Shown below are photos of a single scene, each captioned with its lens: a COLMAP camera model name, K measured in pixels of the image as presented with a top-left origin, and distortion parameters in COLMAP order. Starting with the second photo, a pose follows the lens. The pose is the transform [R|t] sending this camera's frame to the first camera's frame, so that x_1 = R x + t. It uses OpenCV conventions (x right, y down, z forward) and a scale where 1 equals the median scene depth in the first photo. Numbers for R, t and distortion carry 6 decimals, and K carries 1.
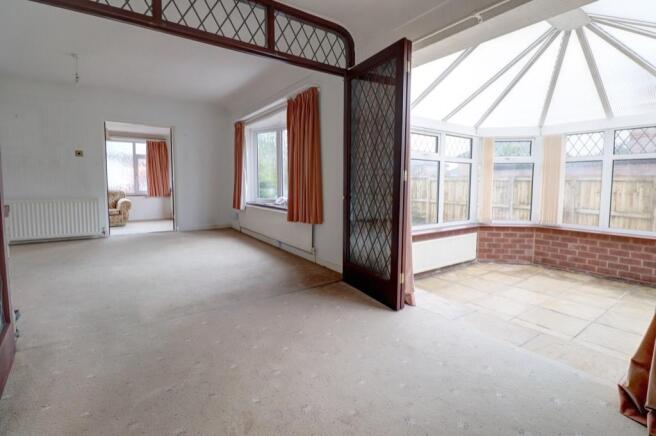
lens RADIAL K [[306.4, 0, 330.4], [0, 306.4, 203.9], [0, 0, 1]] dist [-0.000467, -0.011431]
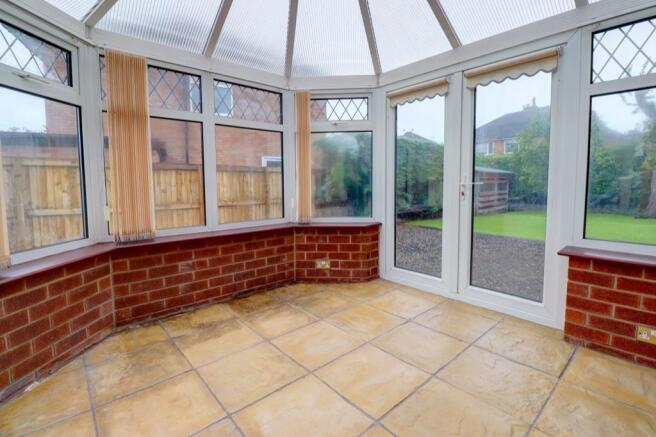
lens RADIAL K [[306.4, 0, 330.4], [0, 306.4, 204.4], [0, 0, 1]] dist [-0.000467, -0.011431]
pose [[-0.108728, -0.077057, 0.991080, 0.187823], [0.073268, 0.993658, 0.085295, -0.005476], [-0.991368, 0.081889, -0.102393, 0.712789]]
